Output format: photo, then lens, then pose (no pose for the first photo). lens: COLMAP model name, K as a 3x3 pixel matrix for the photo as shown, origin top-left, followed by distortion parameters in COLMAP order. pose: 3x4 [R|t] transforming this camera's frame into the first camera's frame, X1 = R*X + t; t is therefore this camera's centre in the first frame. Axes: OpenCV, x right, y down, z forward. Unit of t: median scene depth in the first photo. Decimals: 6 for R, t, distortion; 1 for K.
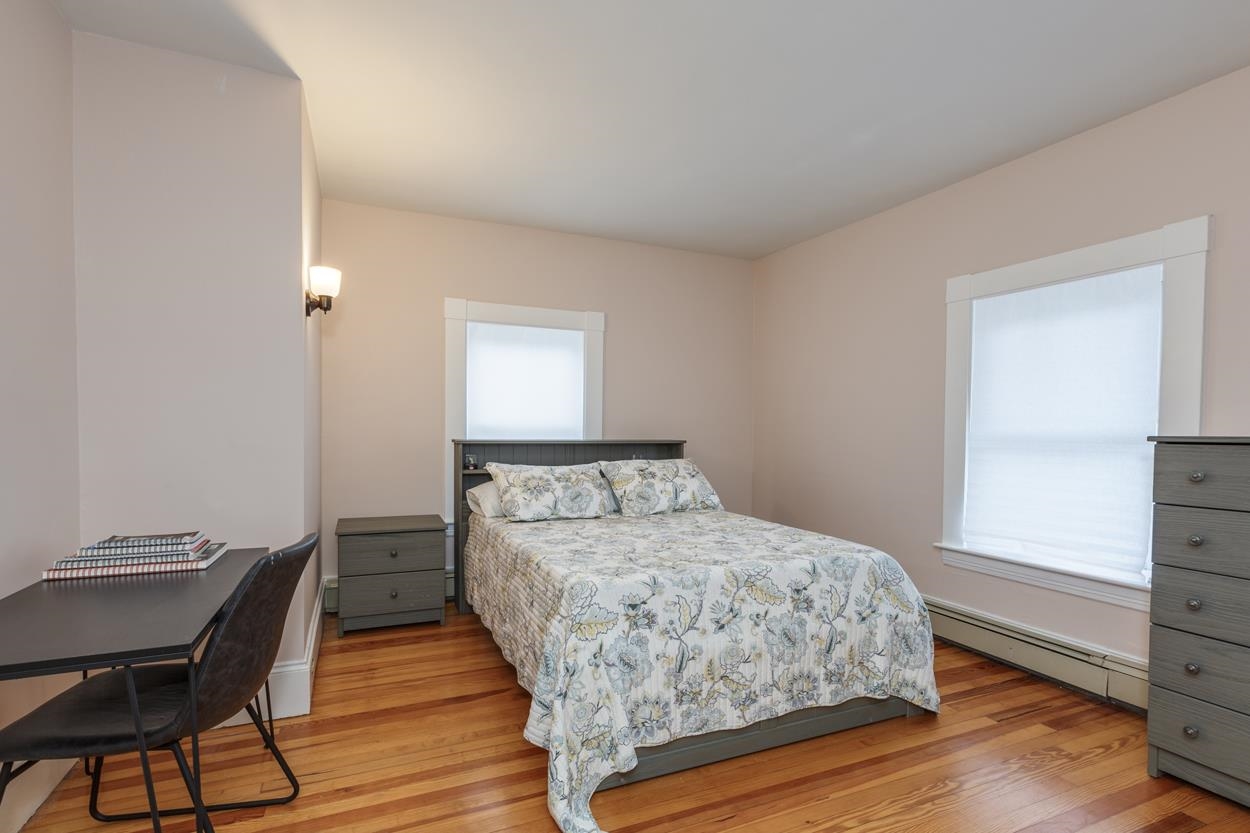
lens RADIAL K [[551.3, 0, 626.7], [0, 551.3, 435.5], [0, 0, 1]] dist [-0.000373, 0.000059]
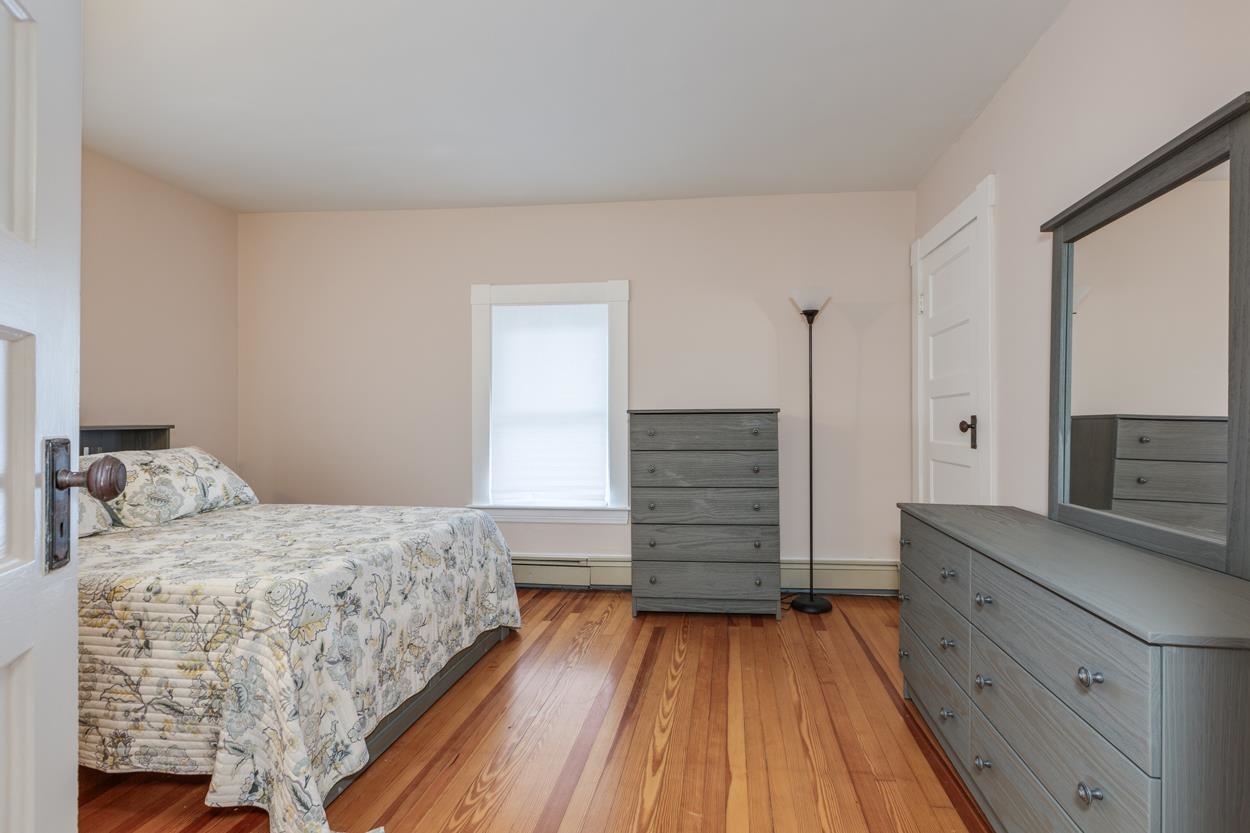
lens RADIAL K [[573.3, 0, 621.2], [0, 573.3, 410.2], [0, 0, 1]] dist [0.000720, 0.000284]
pose [[0.548088, 0.000588, 0.836421, -0.473598], [0.018454, 0.999748, -0.012795, 0.022309], [-0.836217, 0.022448, 0.547939, 0.075265]]
